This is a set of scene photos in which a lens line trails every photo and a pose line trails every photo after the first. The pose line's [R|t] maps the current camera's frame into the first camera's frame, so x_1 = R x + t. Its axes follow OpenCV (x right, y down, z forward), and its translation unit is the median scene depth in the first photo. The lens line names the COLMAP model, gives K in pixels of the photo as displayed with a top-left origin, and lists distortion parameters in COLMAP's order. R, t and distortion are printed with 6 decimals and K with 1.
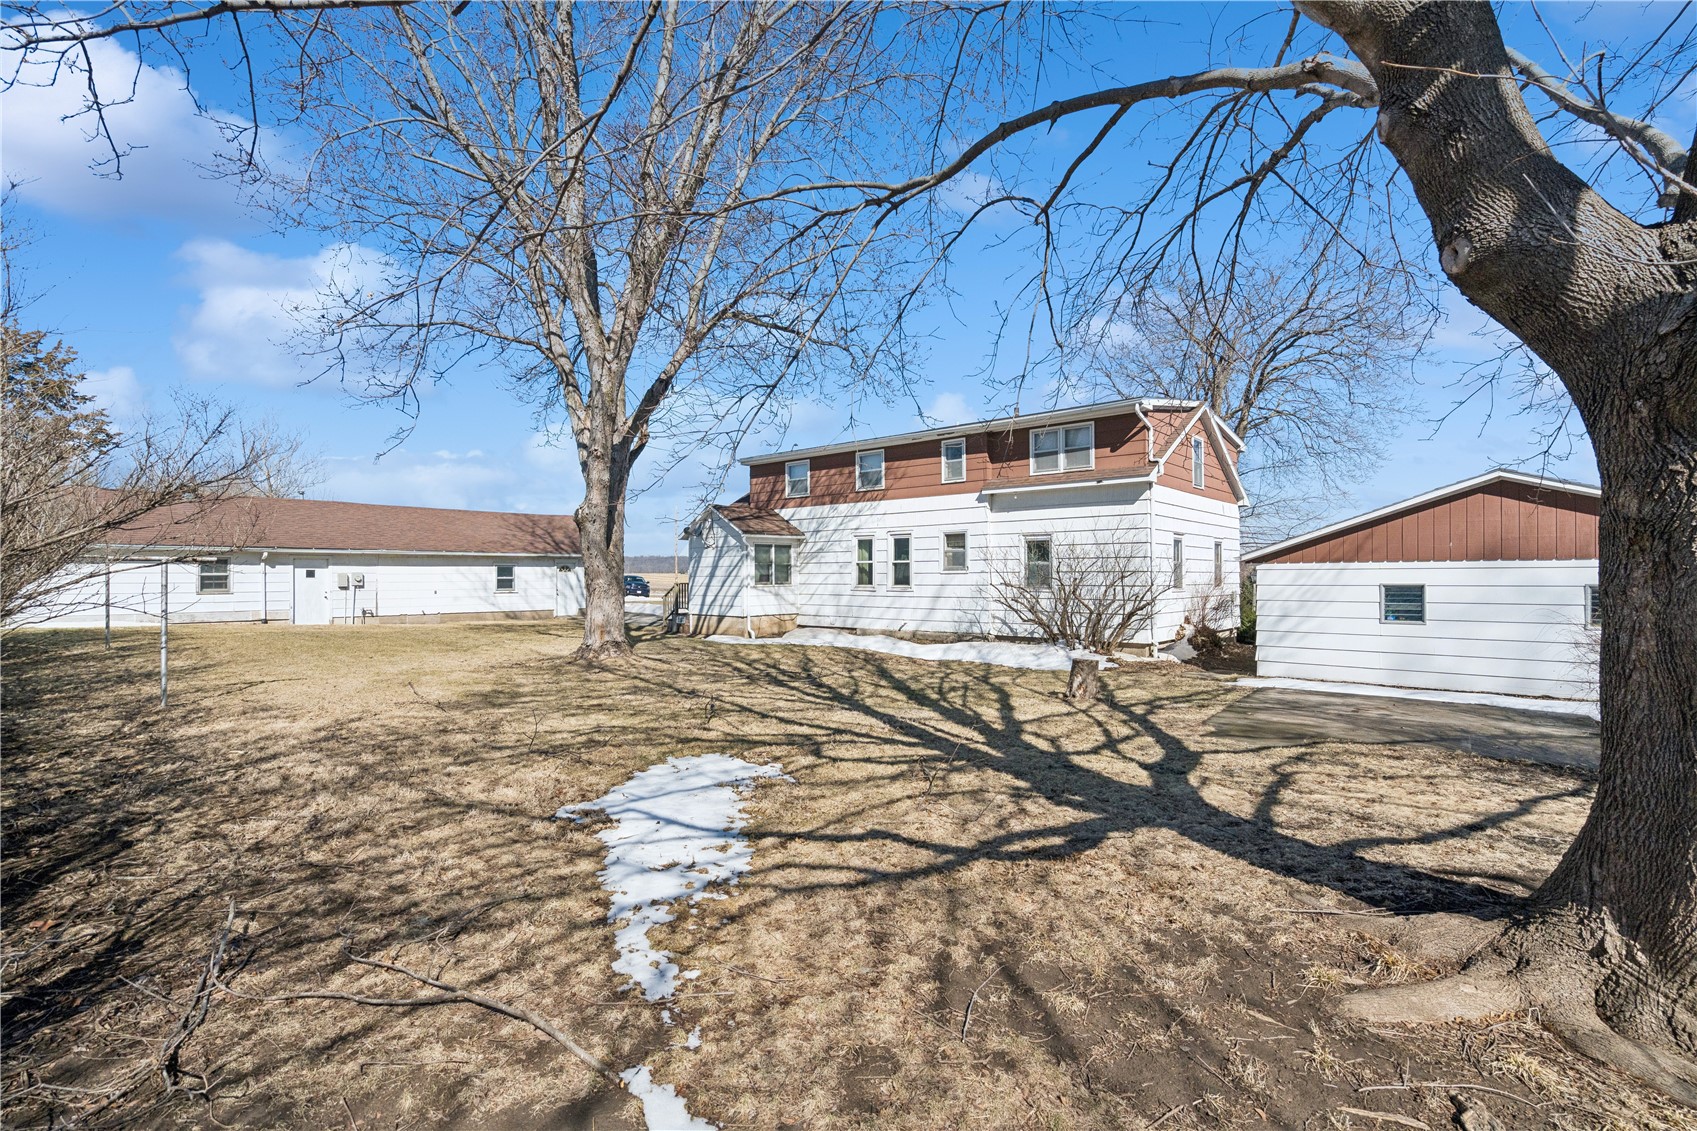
lens RADIAL K [[761.9, 0, 848.5], [0, 761.9, 565.5], [0, 0, 1]] dist [-0.015150, 0.006074]
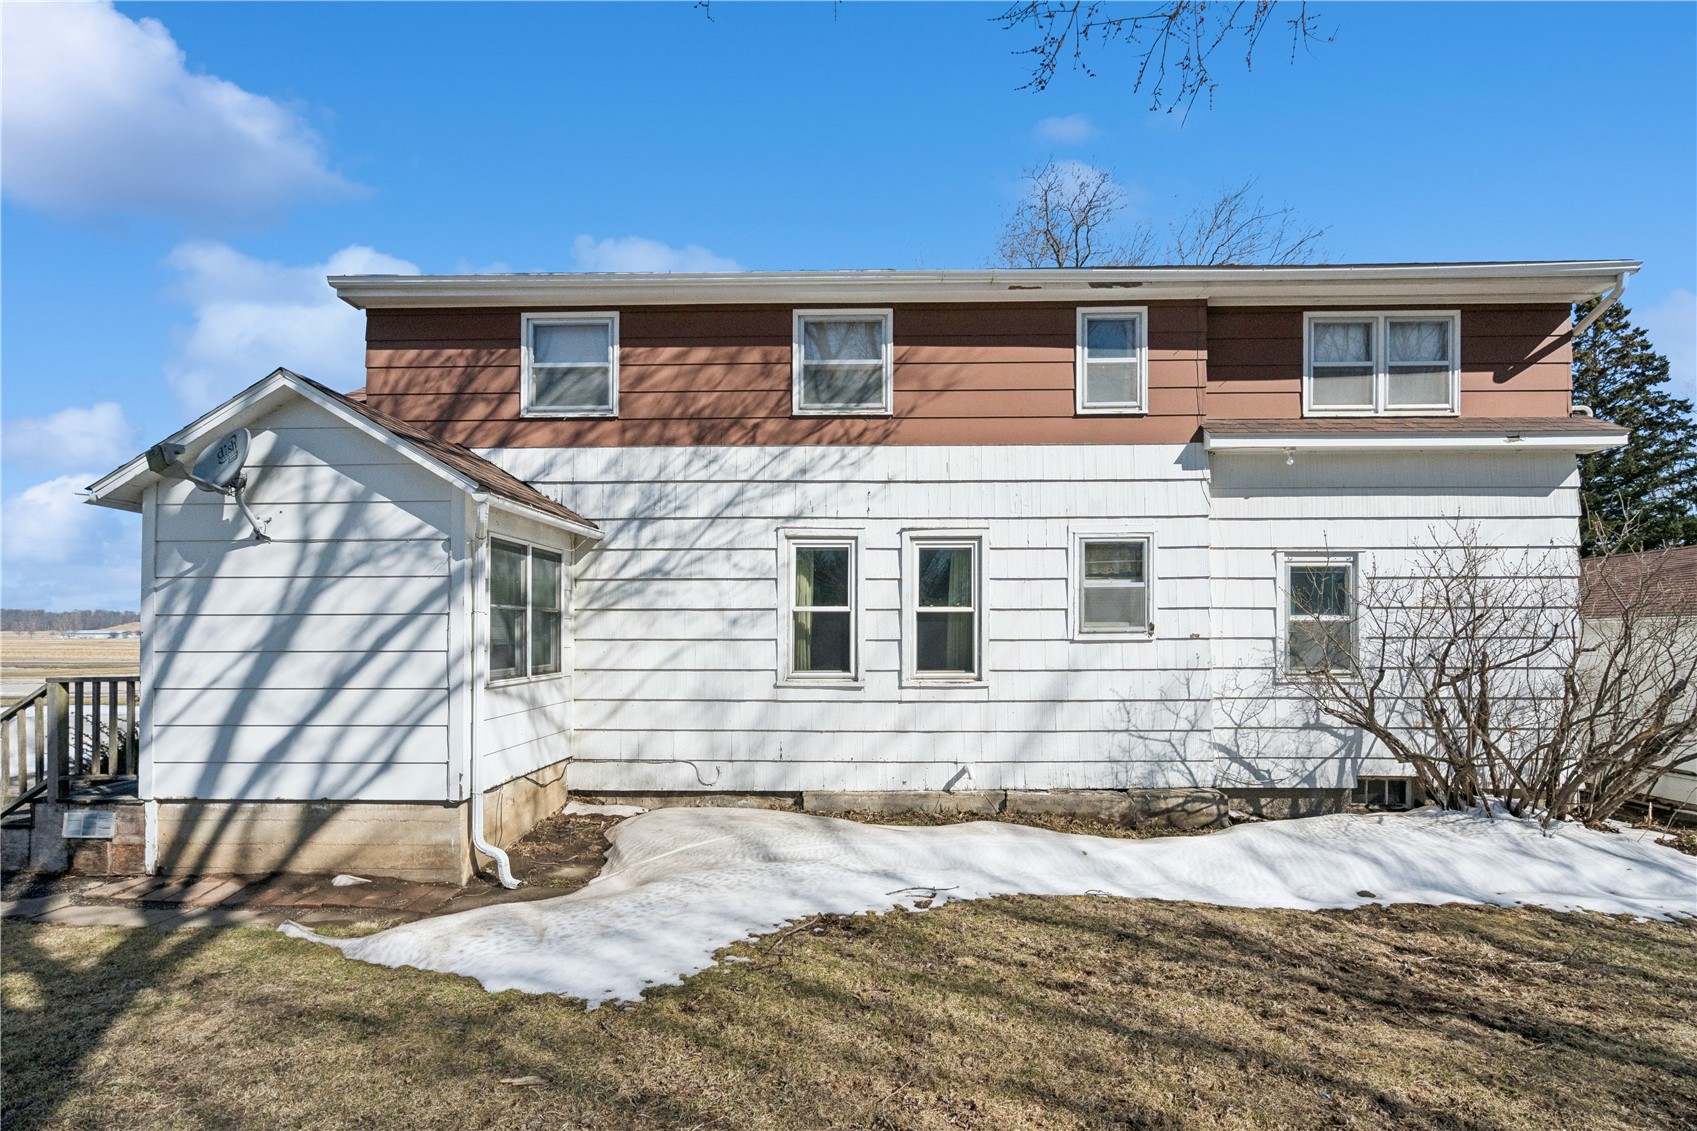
lens RADIAL K [[779.3, 0, 858.3], [0, 779.3, 635.0], [0, 0, 1]] dist [-0.019310, 0.015613]
pose [[0.766785, 0.000892, 0.641904, -0.207868], [-0.009234, 0.999911, 0.009641, 0.004071], [-0.641838, -0.013320, 0.766725, 0.707124]]
